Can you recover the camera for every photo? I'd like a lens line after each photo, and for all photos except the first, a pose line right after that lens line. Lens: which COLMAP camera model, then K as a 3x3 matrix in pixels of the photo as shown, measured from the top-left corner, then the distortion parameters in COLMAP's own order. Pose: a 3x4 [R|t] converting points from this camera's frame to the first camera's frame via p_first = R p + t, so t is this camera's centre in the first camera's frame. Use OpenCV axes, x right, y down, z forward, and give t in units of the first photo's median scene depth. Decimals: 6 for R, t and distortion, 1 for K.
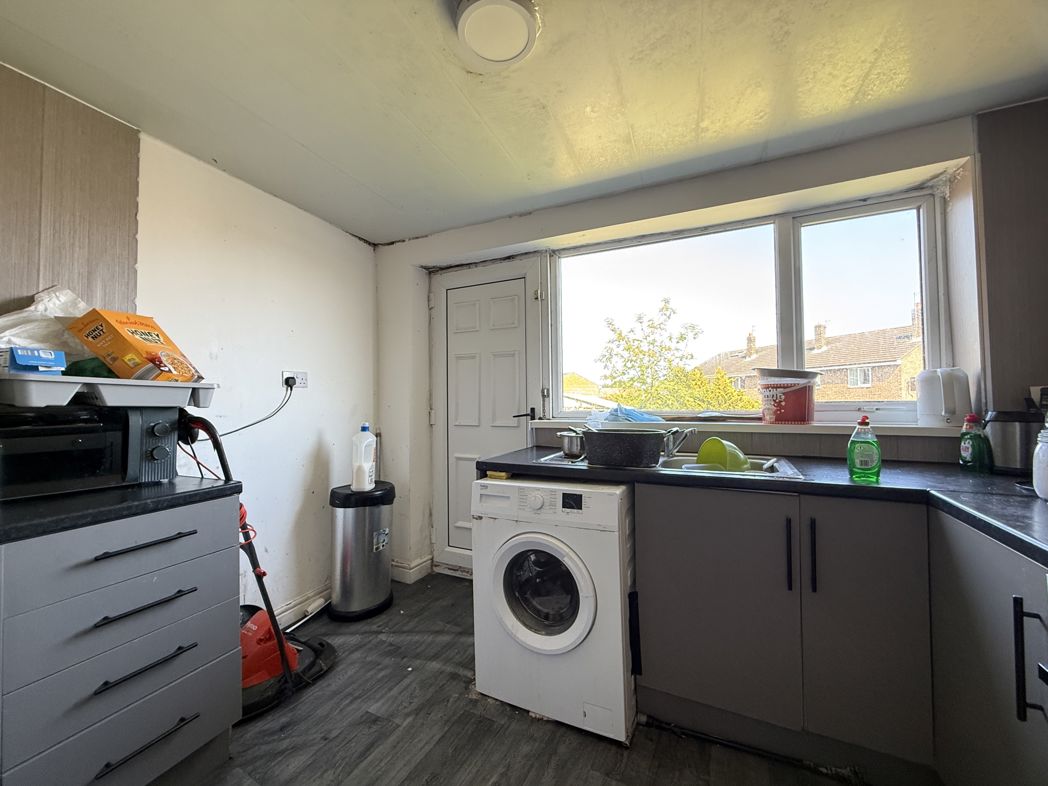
lens RADIAL K [[418.2, 0, 520.0], [0, 418.2, 392.9], [0, 0, 1]] dist [-0.001437, 0.000011]
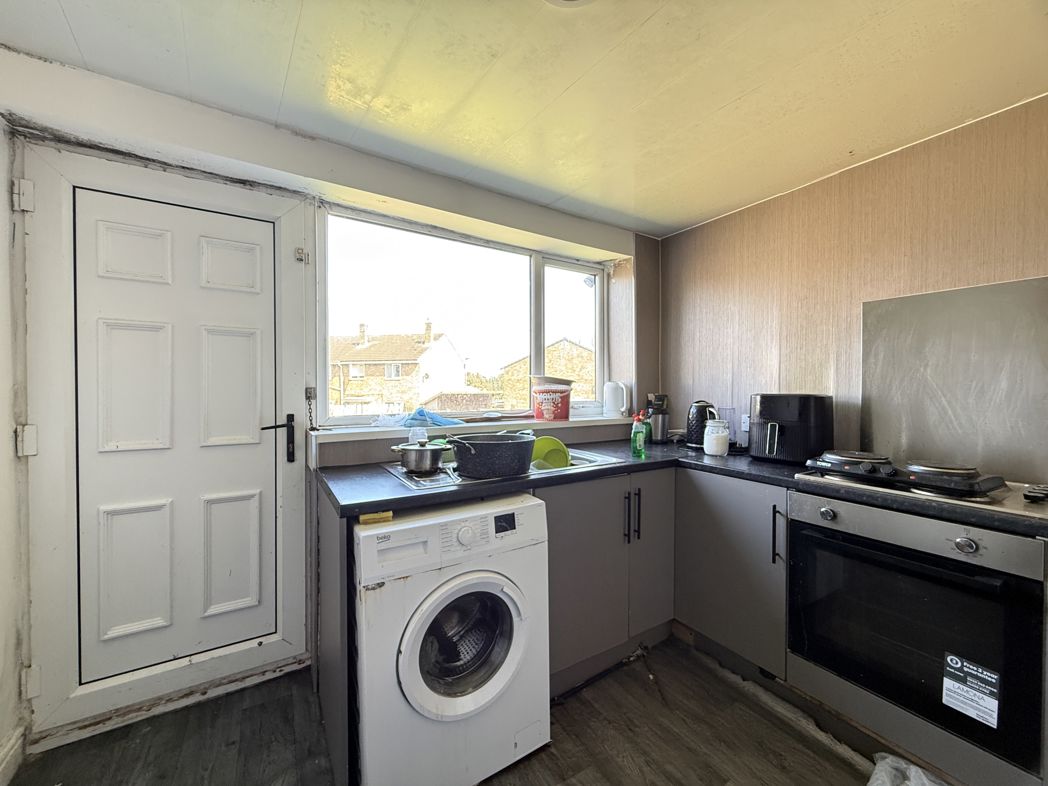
lens RADIAL K [[418.2, 0, 528.5], [0, 418.2, 393.1], [0, 0, 1]] dist [-0.001437, 0.000011]
pose [[0.517603, -0.001442, 0.855619, -0.368525], [-0.023300, 0.999604, 0.015780, -0.020555], [-0.855303, -0.028104, 0.517365, 0.299506]]
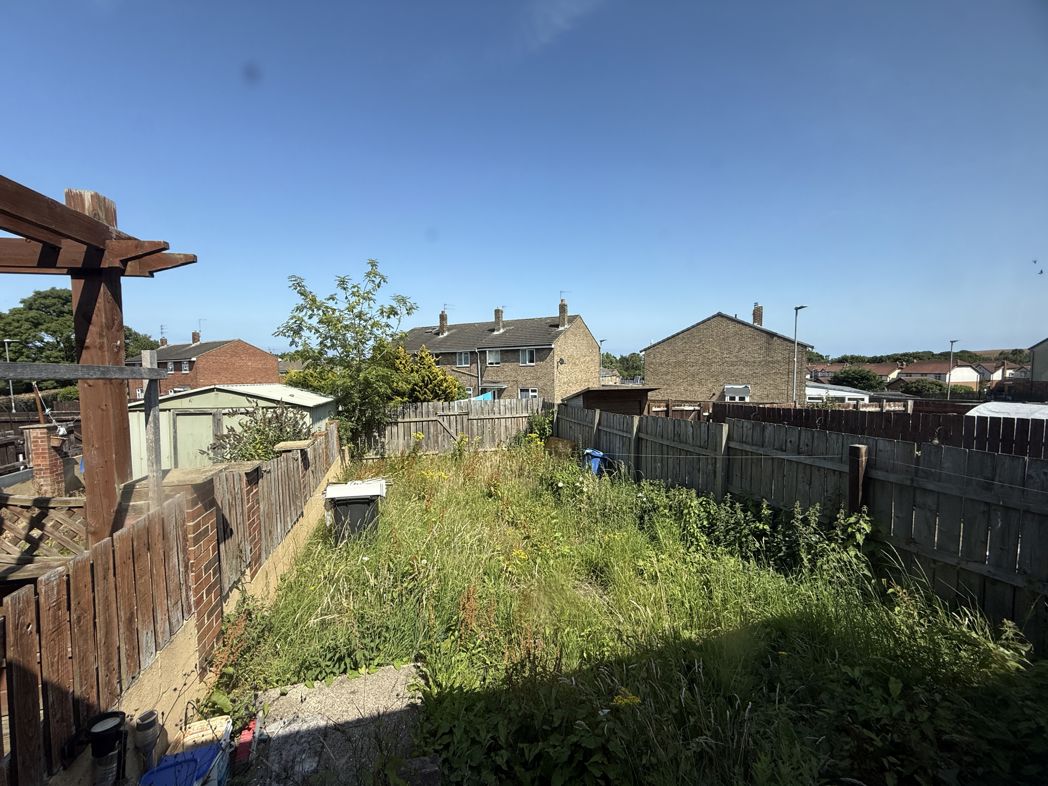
lens RADIAL K [[418.2, 0, 520.6], [0, 418.2, 395.1], [0, 0, 1]] dist [-0.001437, 0.000011]
pose [[0.758716, -0.040794, 0.650143, 0.188673], [-0.008747, 0.997309, 0.072784, -0.192186], [-0.651363, -0.060909, 0.756318, 1.235411]]
